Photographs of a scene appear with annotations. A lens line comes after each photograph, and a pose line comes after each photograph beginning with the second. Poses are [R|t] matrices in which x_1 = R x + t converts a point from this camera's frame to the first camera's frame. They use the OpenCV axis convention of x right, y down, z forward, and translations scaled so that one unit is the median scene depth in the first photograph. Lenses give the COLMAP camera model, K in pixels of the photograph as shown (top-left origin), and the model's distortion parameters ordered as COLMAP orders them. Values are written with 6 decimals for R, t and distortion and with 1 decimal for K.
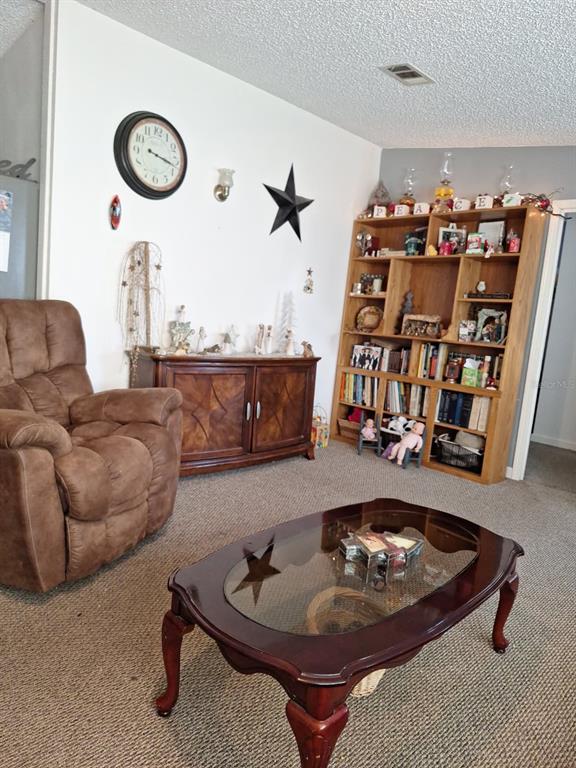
lens RADIAL K [[533.8, 0, 289.5], [0, 533.8, 386.5], [0, 0, 1]] dist [0.115179, -0.143527]
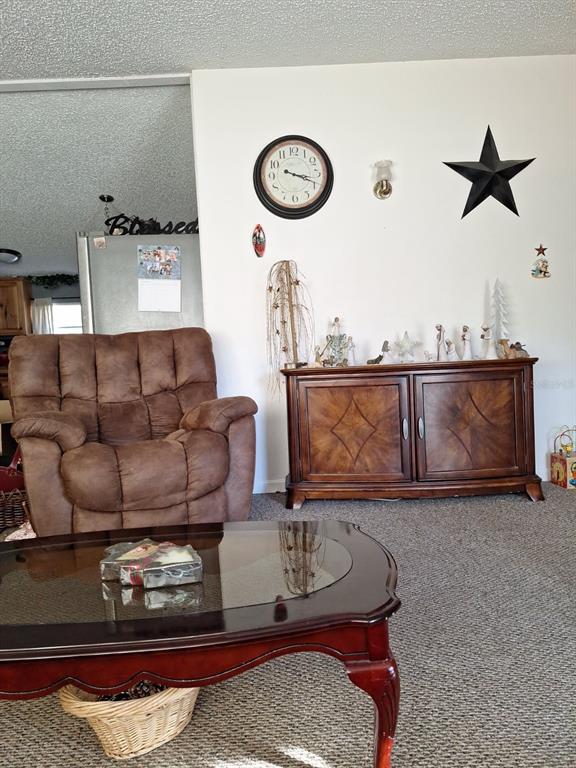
lens RADIAL K [[533.8, 0, 289.5], [0, 533.8, 386.5], [0, 0, 1]] dist [0.115179, -0.143527]
pose [[0.711184, -0.085367, -0.697804, 0.405820], [0.012191, 0.993948, -0.109172, 0.074112], [0.702900, 0.069135, 0.707921, 0.299783]]
